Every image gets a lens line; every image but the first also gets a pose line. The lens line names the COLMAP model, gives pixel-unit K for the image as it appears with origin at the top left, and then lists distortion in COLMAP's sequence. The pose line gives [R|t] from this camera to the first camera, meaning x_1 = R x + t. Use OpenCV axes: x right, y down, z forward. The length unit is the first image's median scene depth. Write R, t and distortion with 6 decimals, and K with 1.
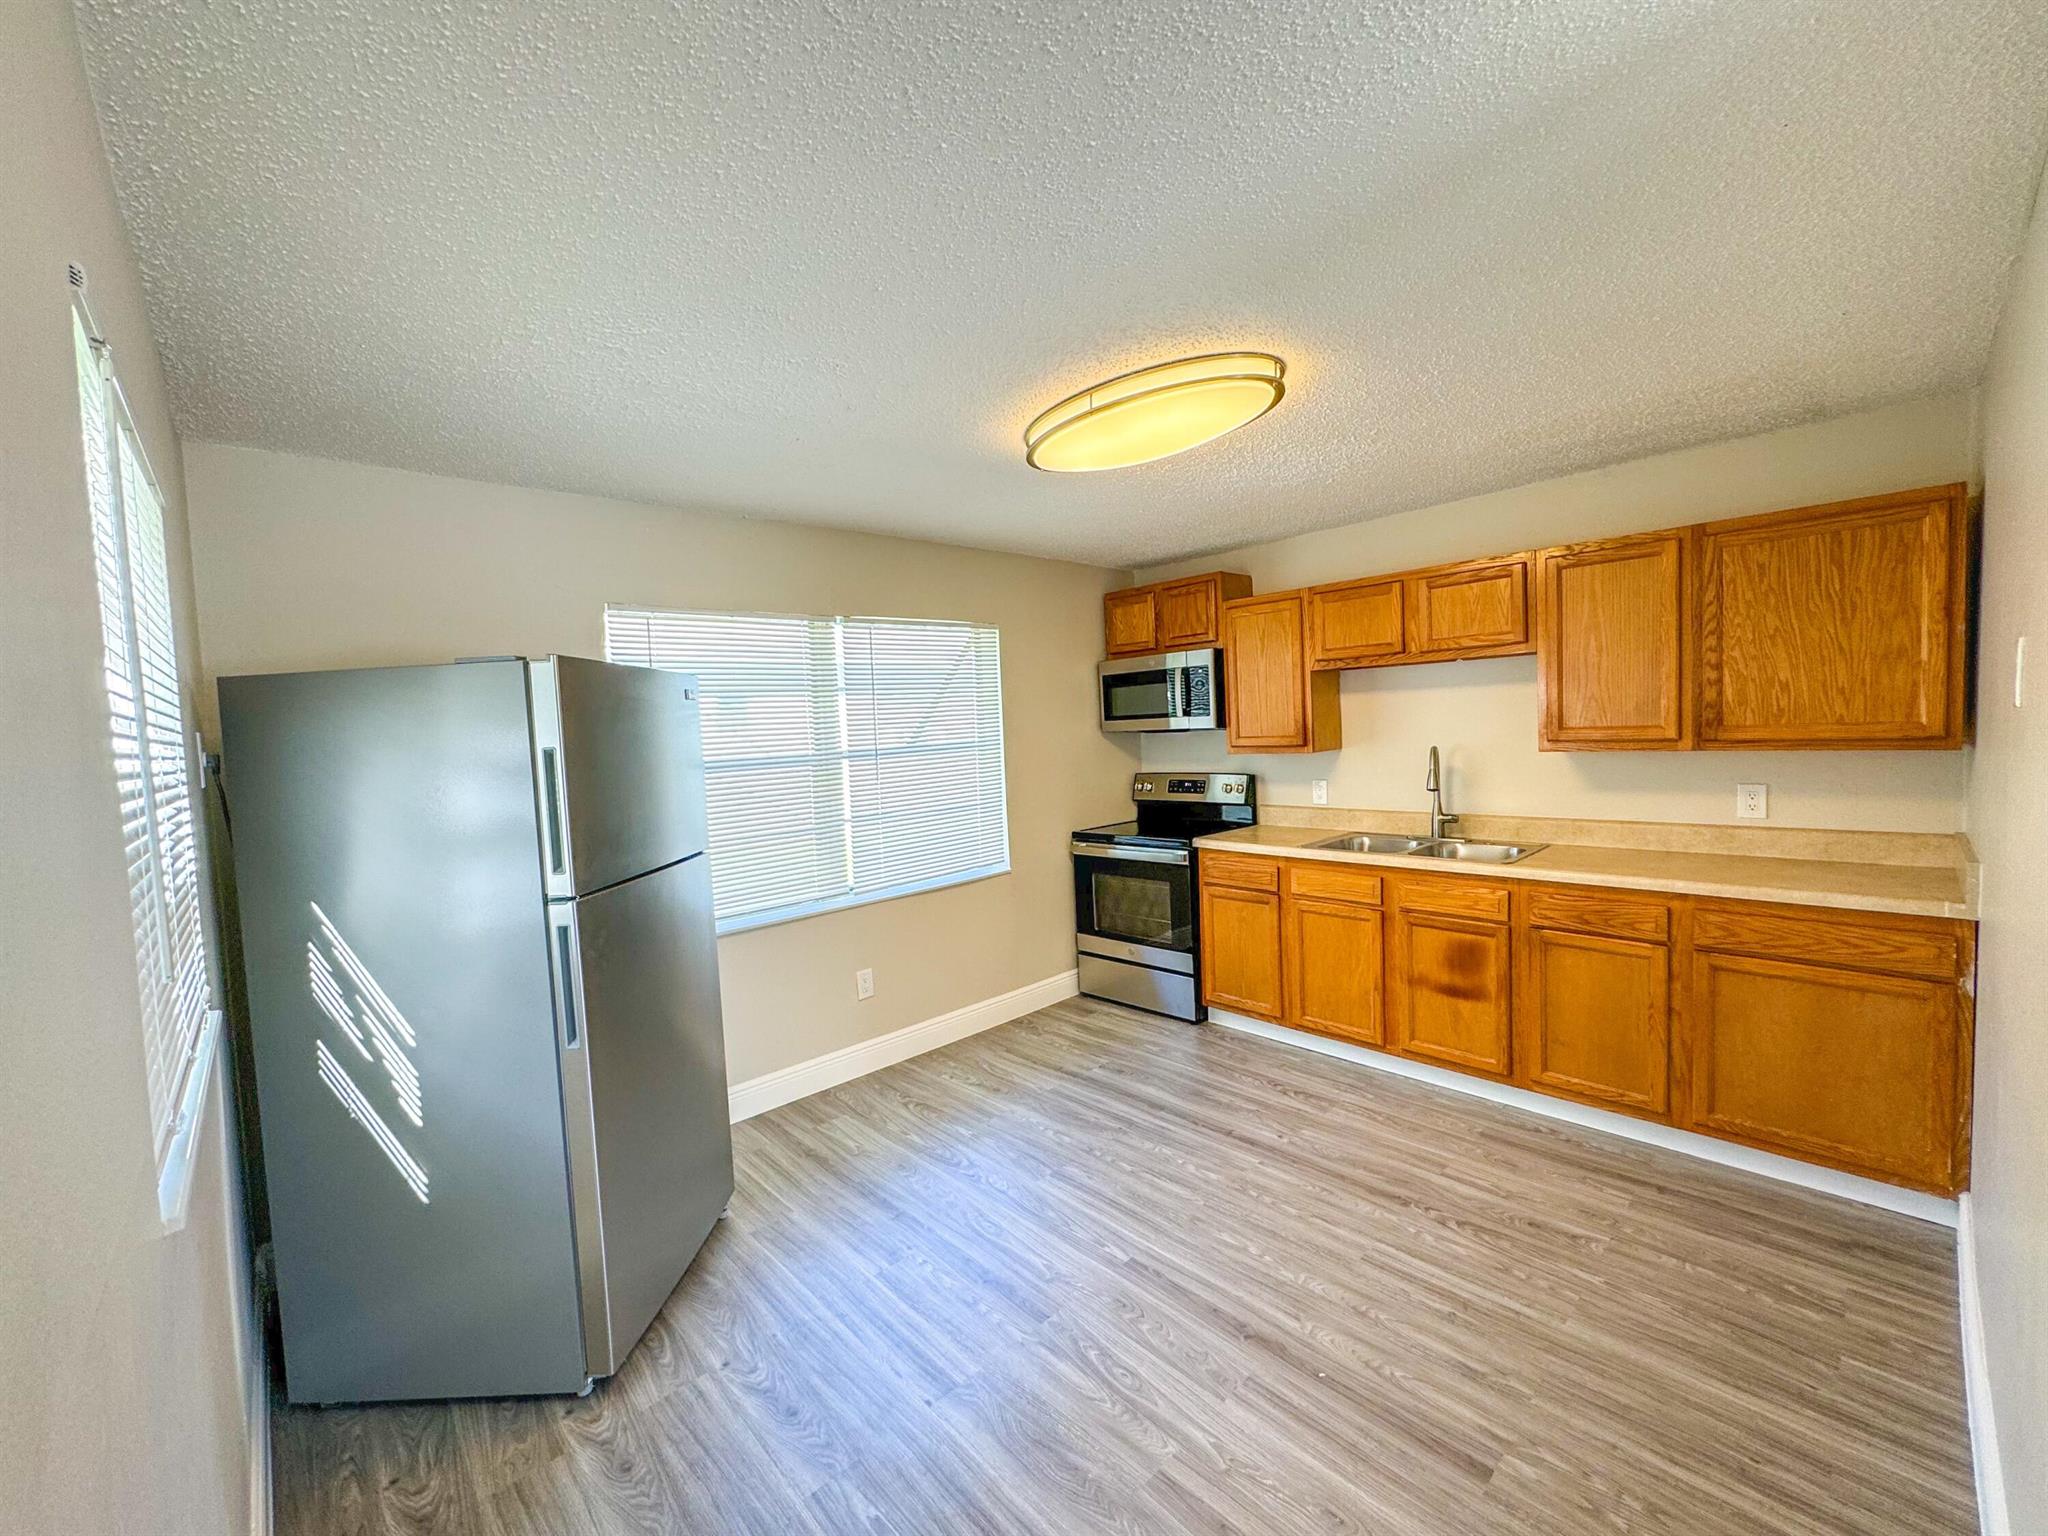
lens RADIAL K [[814.7, 0, 1022.6], [0, 814.7, 769.5], [0, 0, 1]] dist [-0.000465, 0.000587]
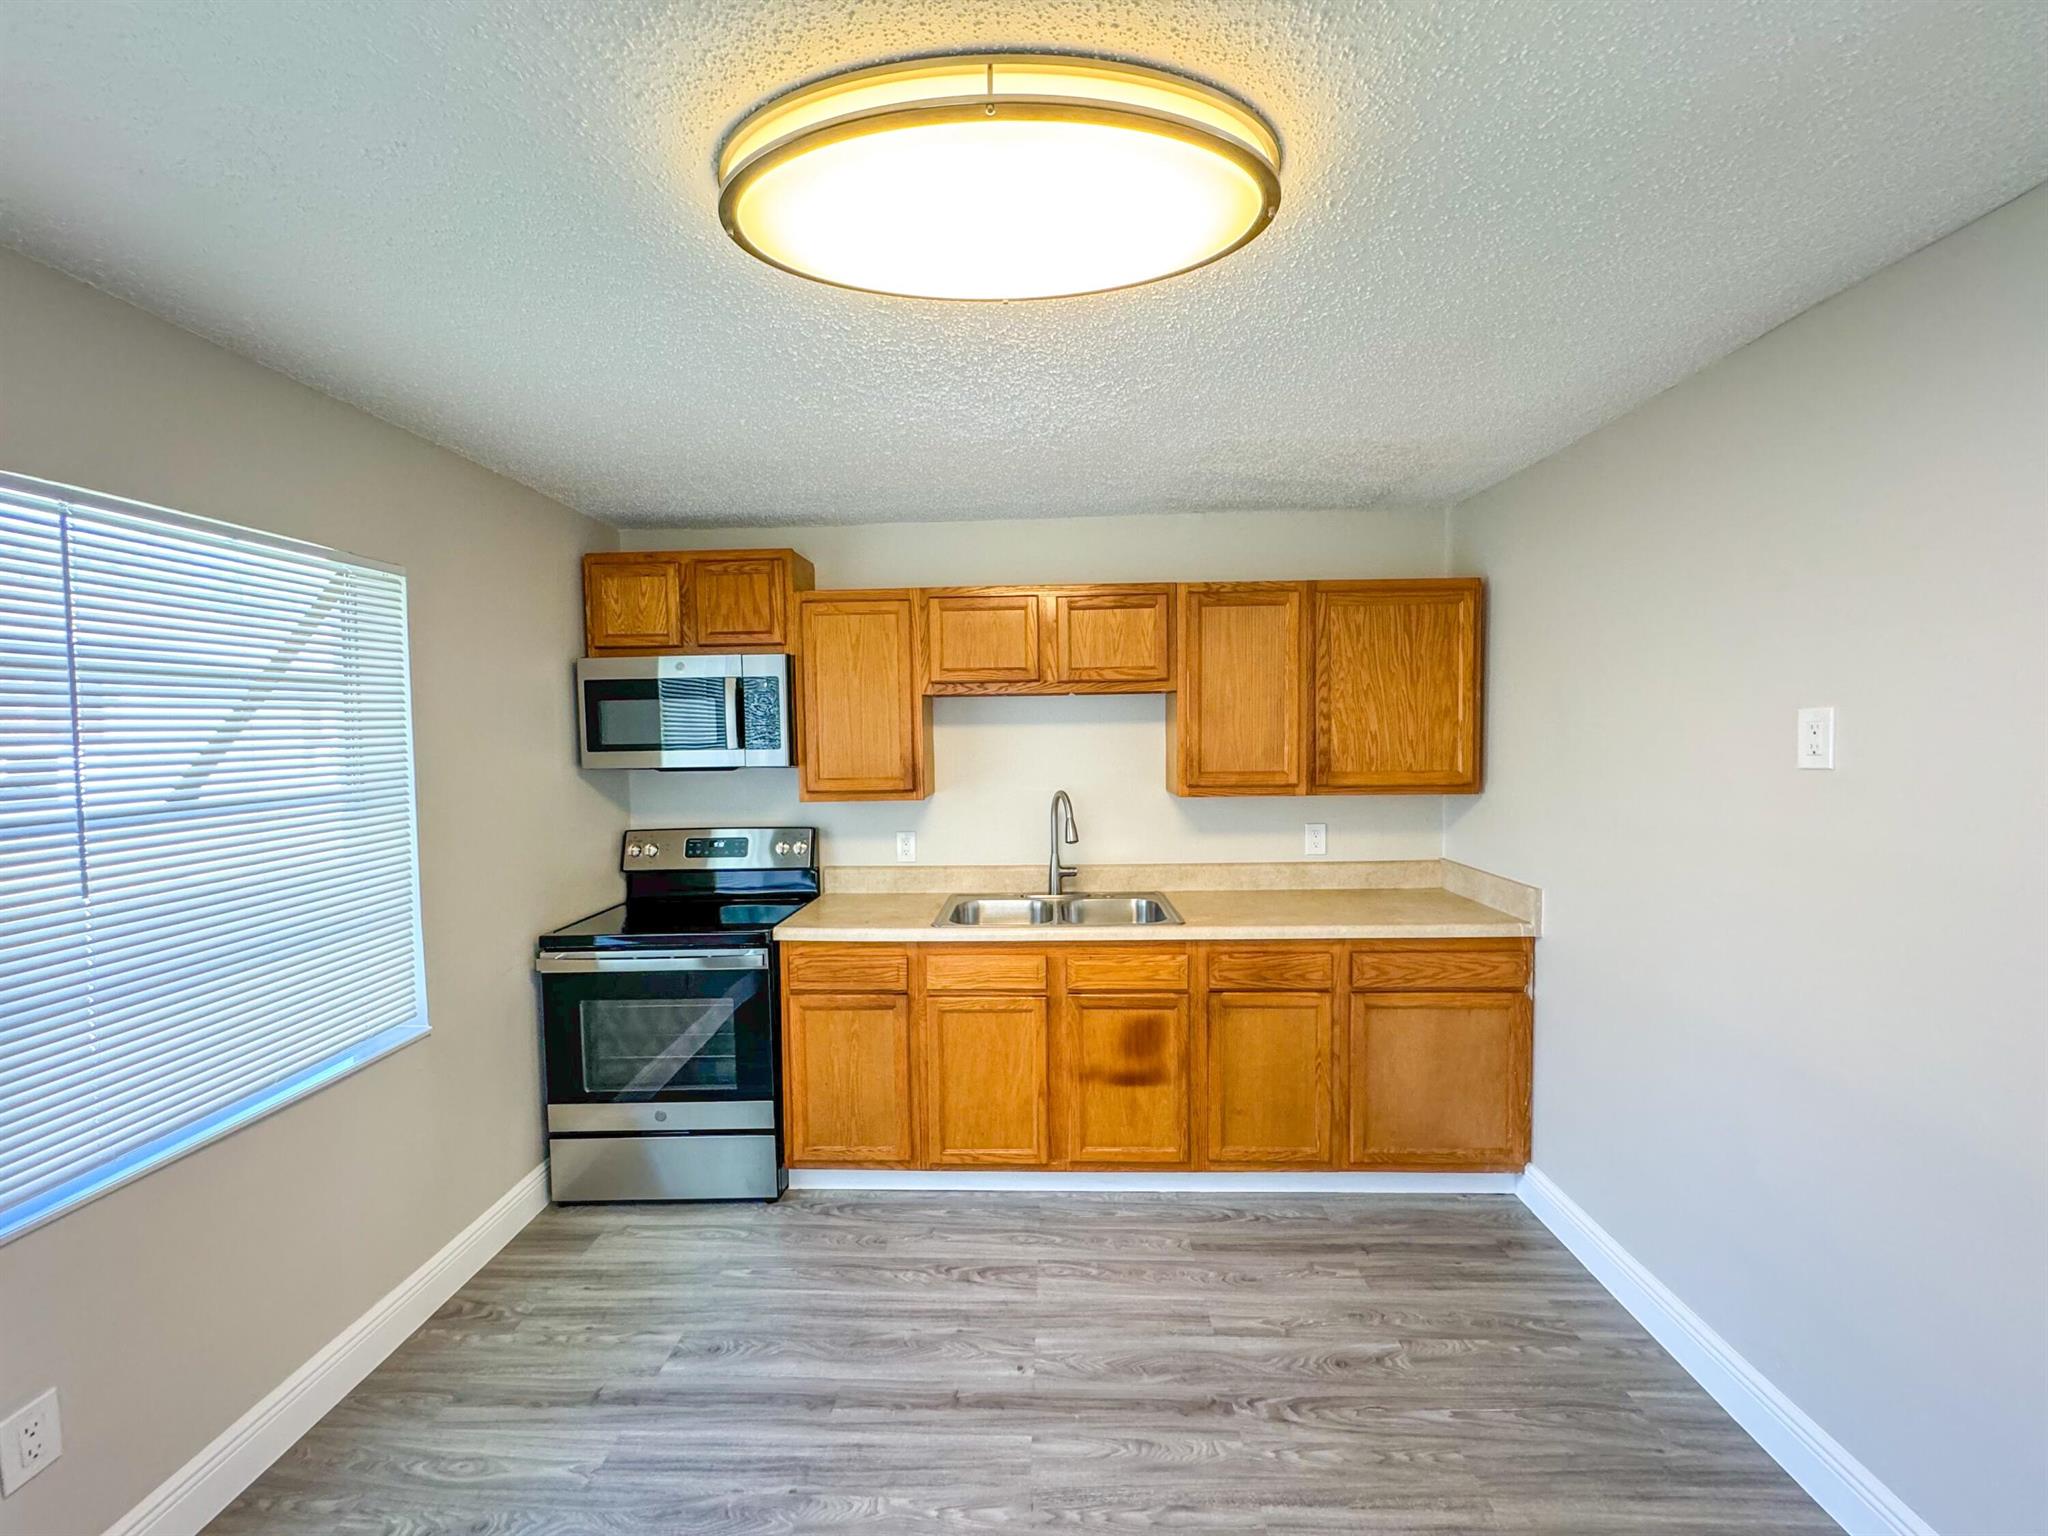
lens RADIAL K [[814.7, 0, 1022.6], [0, 814.7, 769.5], [0, 0, 1]] dist [-0.000465, 0.000587]
pose [[0.709068, 0.002403, 0.705136, -0.149148], [0.021417, 0.999459, -0.024942, -0.032484], [-0.704815, 0.032787, 0.708633, 0.440793]]
